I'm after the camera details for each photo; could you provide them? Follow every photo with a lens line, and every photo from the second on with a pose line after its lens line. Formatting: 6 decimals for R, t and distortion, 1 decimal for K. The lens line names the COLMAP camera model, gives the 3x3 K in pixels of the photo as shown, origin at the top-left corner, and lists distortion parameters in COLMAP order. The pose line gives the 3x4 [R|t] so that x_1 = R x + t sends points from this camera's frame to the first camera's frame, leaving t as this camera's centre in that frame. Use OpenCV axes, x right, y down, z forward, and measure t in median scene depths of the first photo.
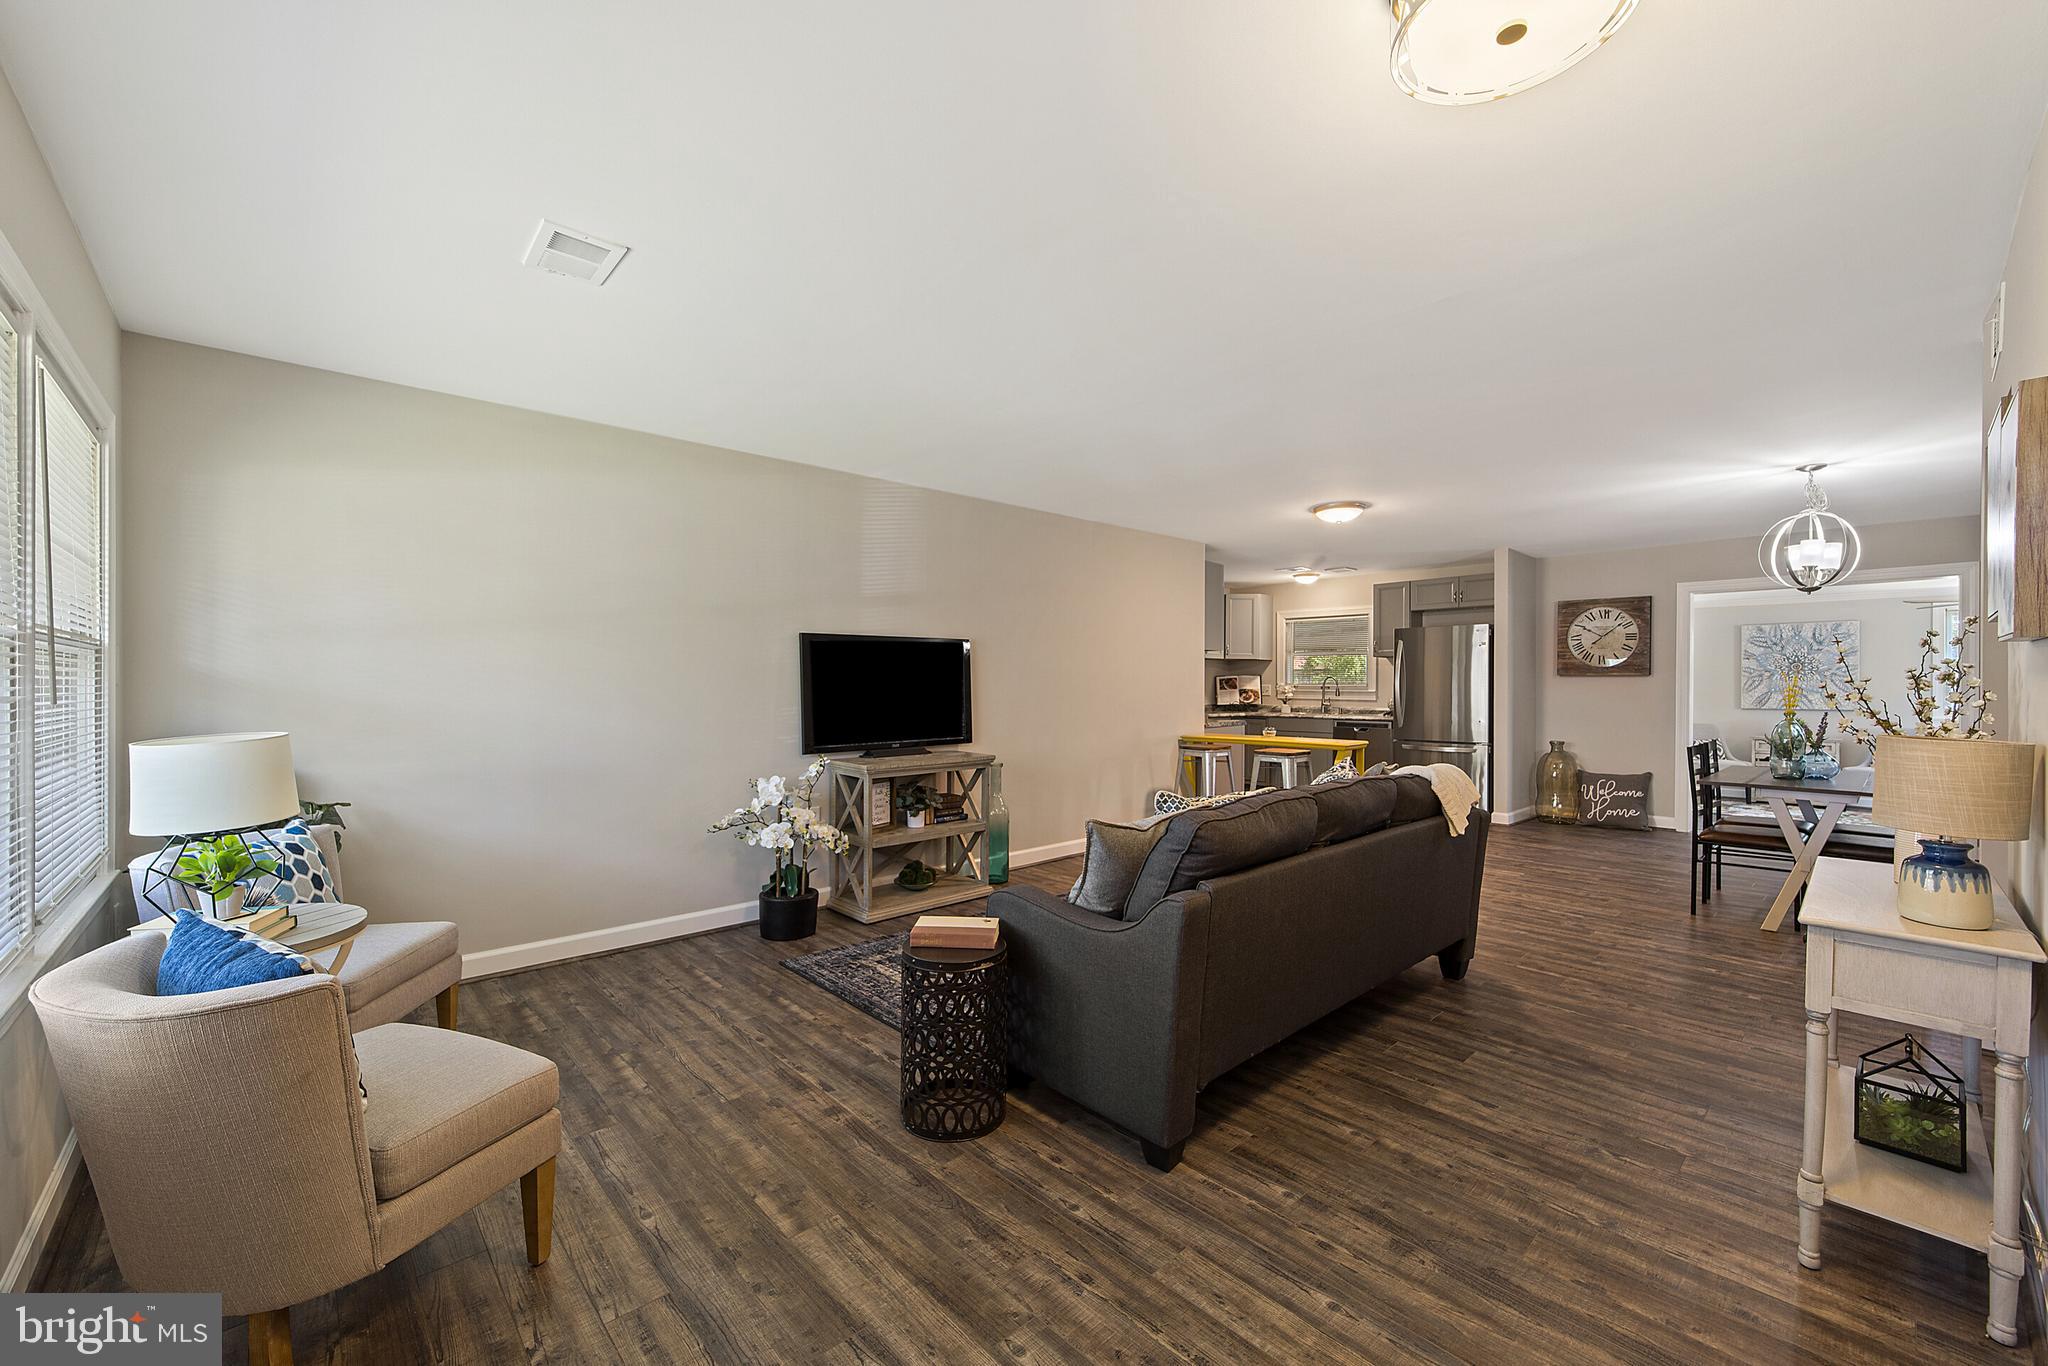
lens RADIAL K [[811.9, 0, 1014.9], [0, 811.9, 686.8], [0, 0, 1]] dist [0.000999, 0.000147]
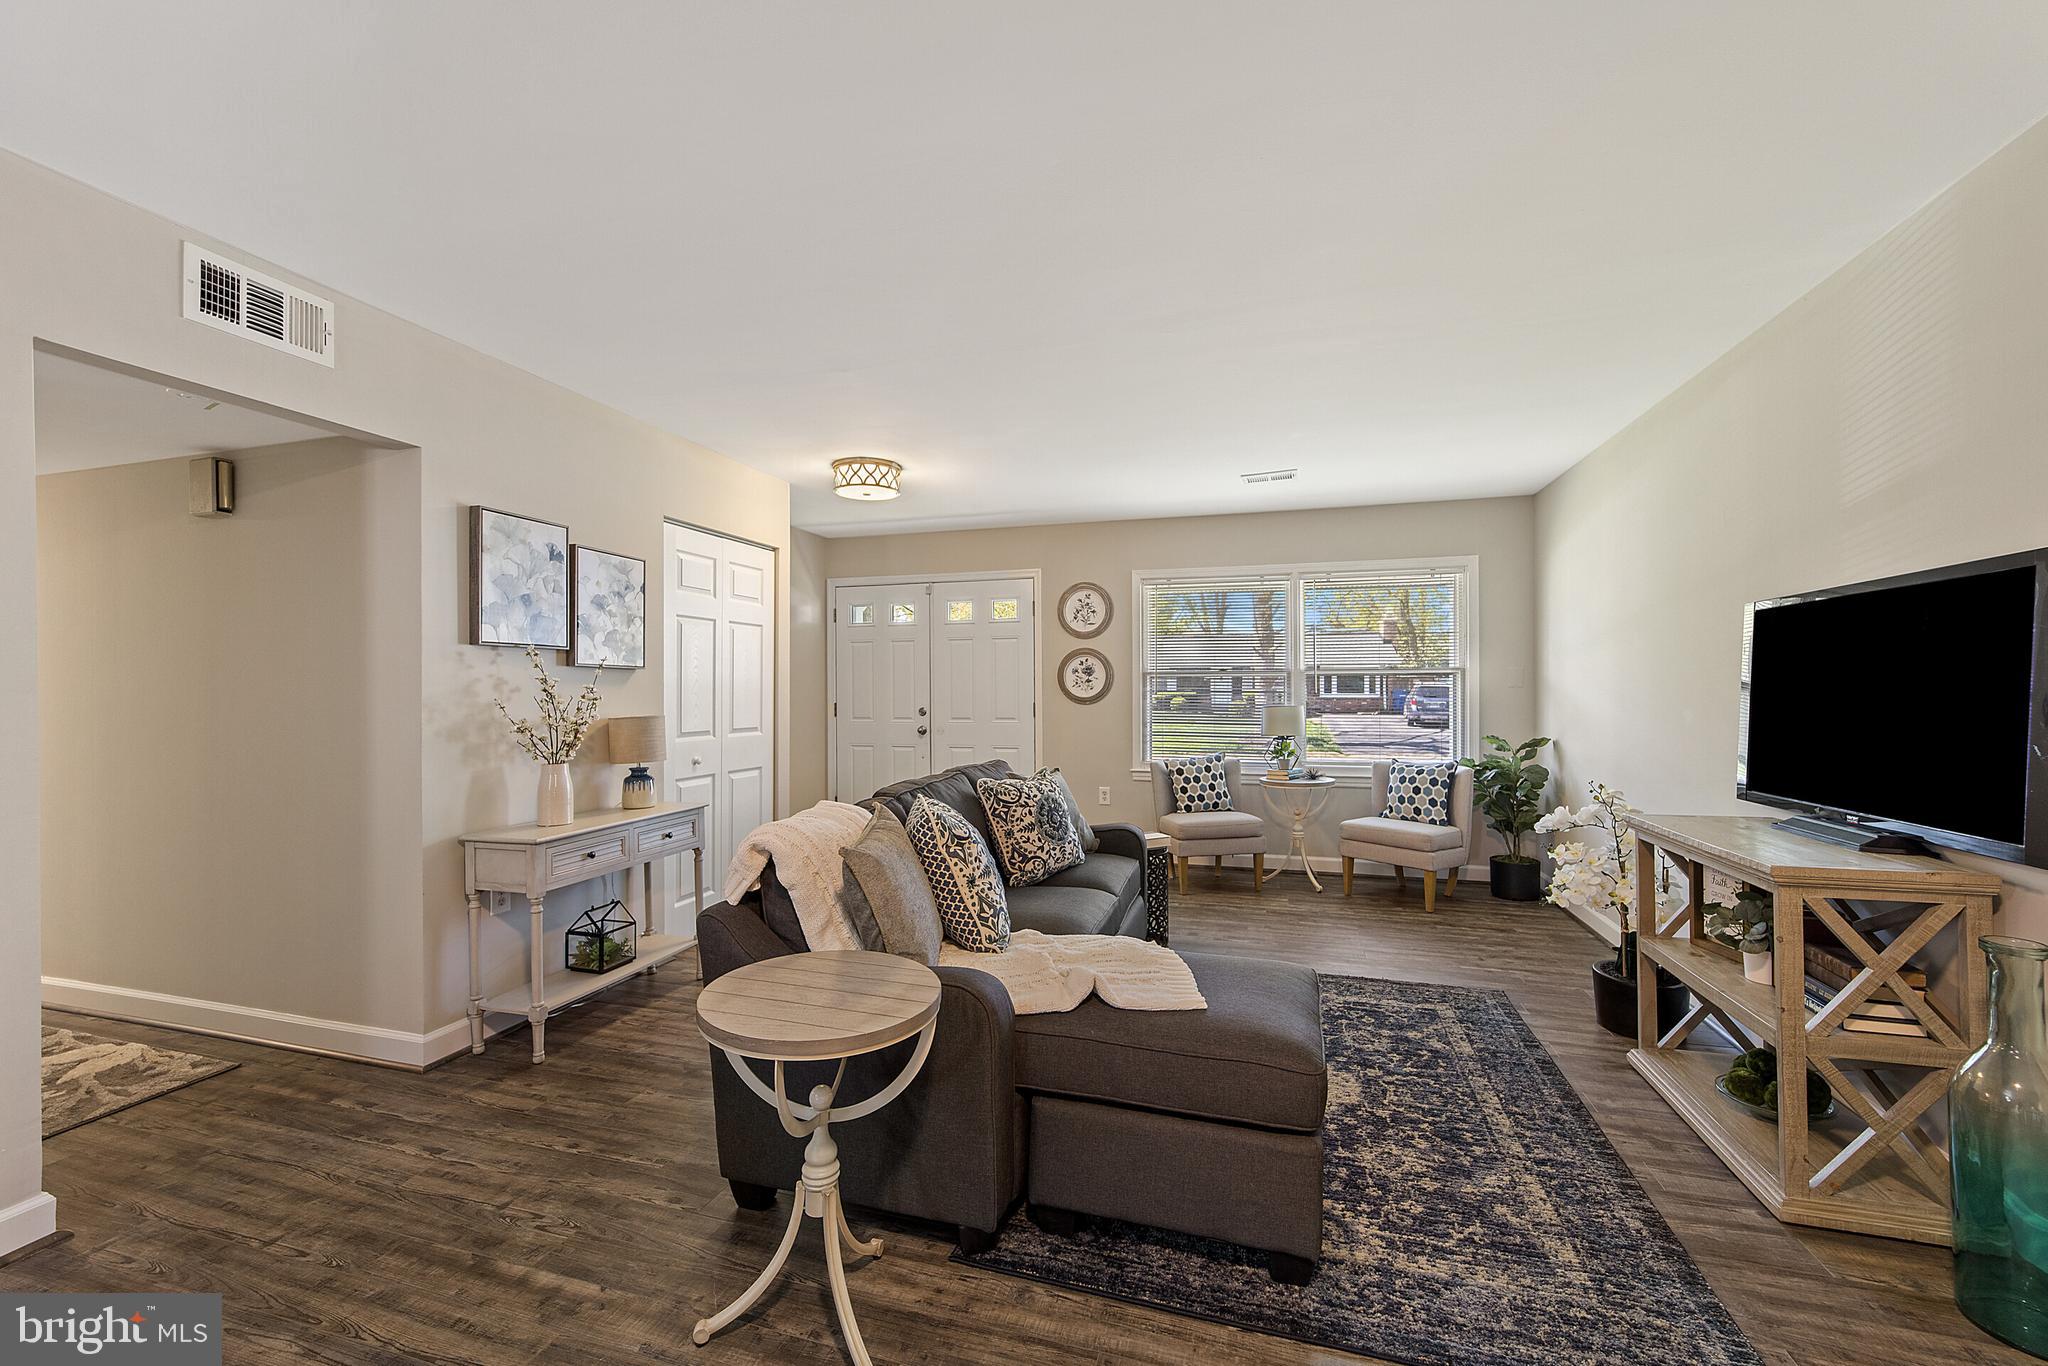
lens RADIAL K [[829.8, 0, 1024.0], [0, 829.8, 683.0], [0, 0, 1]] dist [0.006597, -0.000274]
pose [[-0.857633, -0.002139, -0.514258, 0.326054], [-0.001056, 0.999997, -0.002398, -0.001970], [0.514262, -0.001513, -0.857632, 0.764160]]
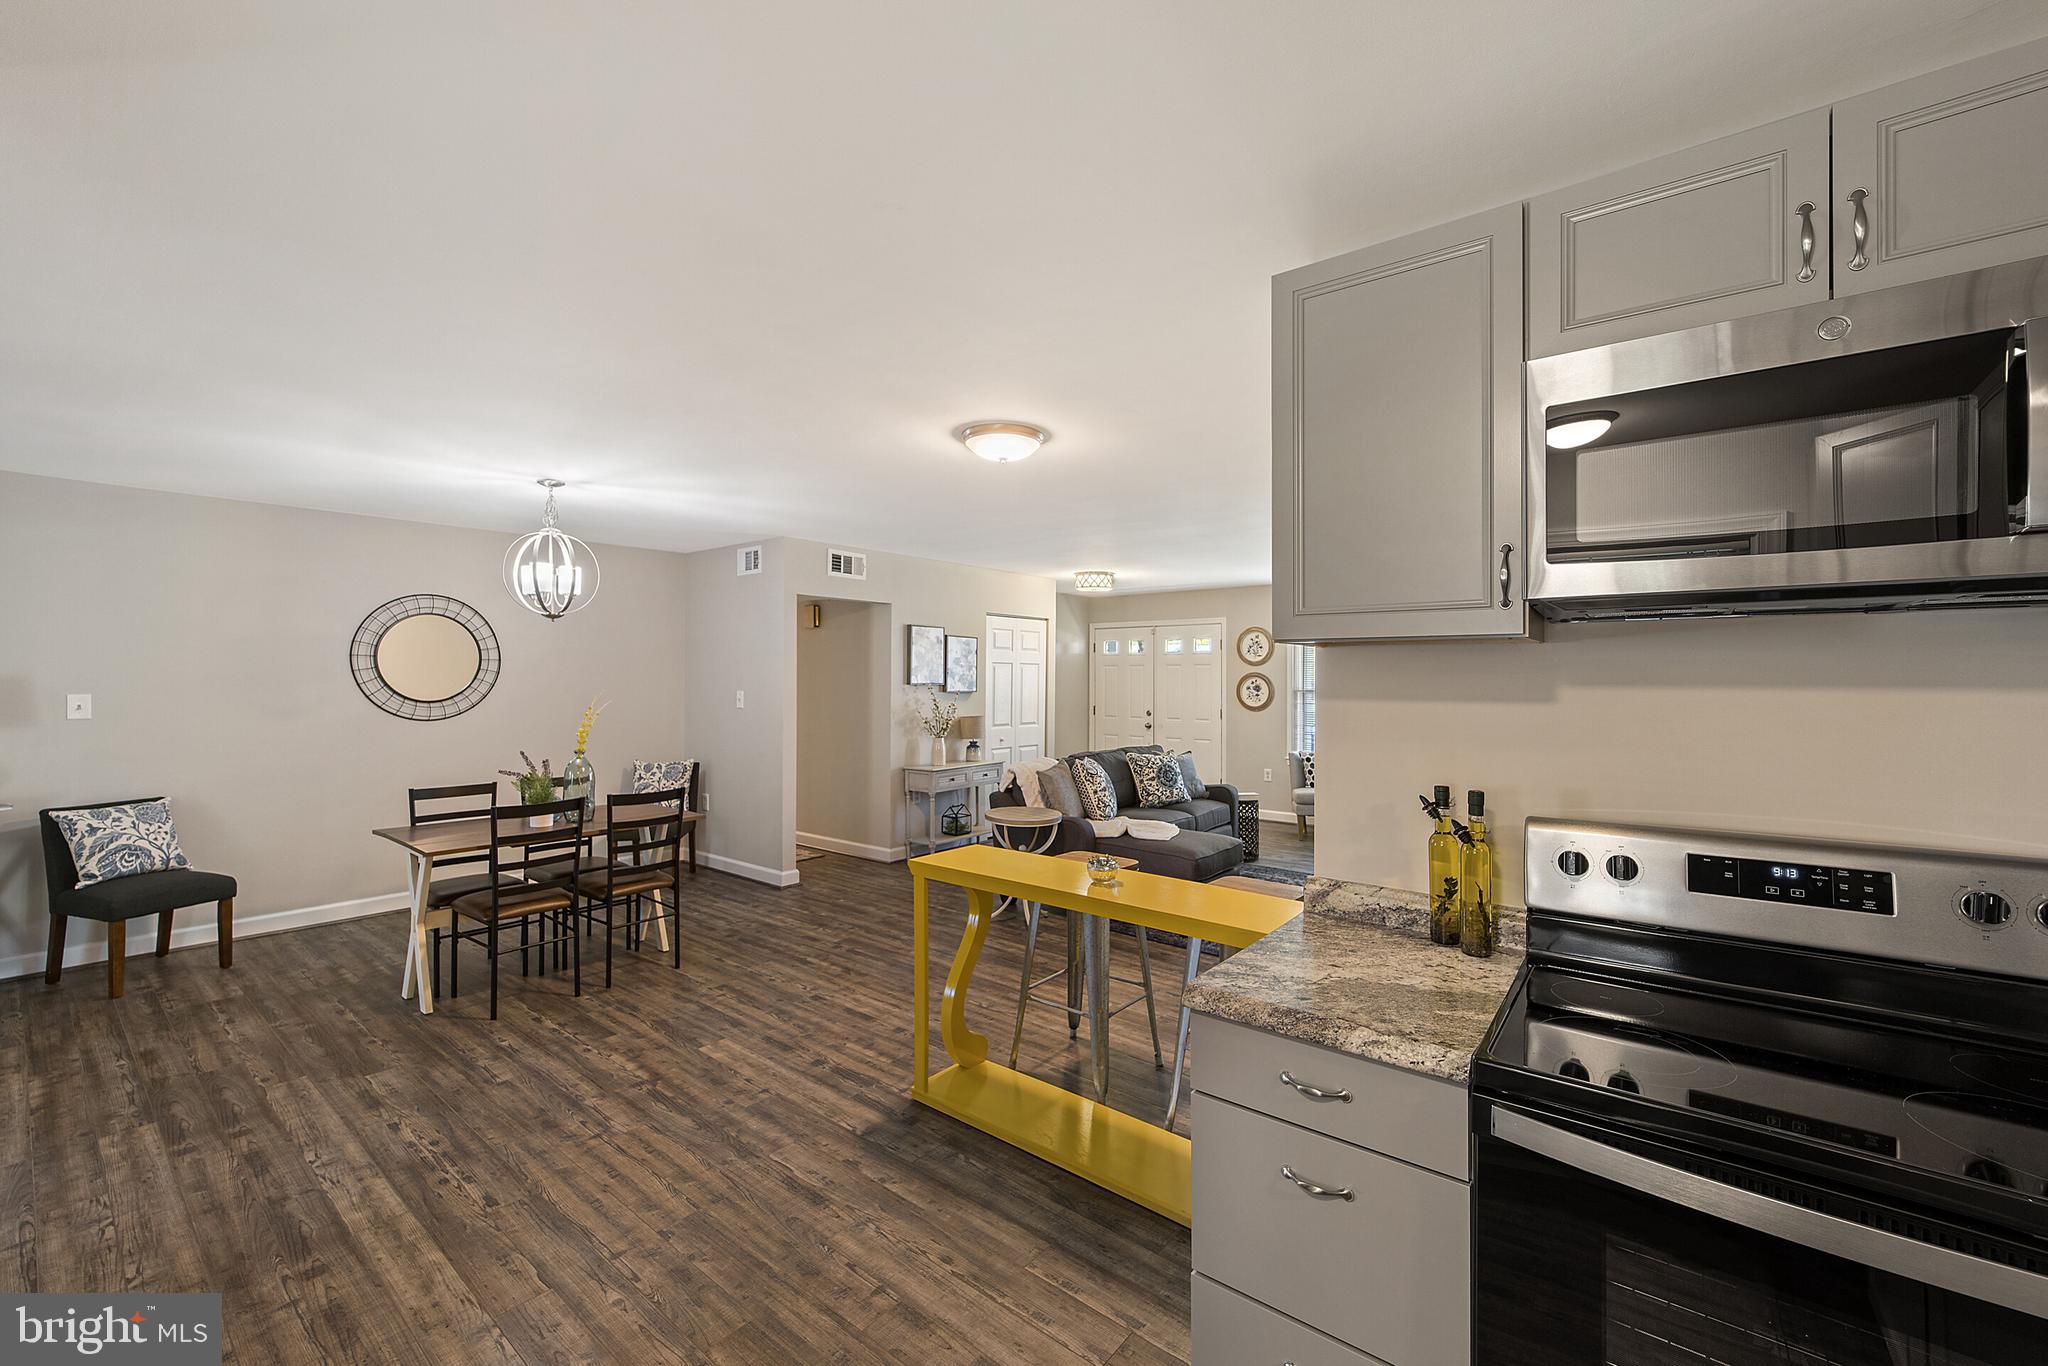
lens RADIAL K [[827.7, 0, 1024.9], [0, 827.7, 664.7], [0, 0, 1]] dist [-0.001475, -0.000452]
pose [[-0.987943, -0.008812, -0.154566, 0.362295], [-0.007286, 0.999919, -0.010436, -0.035264], [0.154645, -0.009184, -0.987927, 1.220723]]
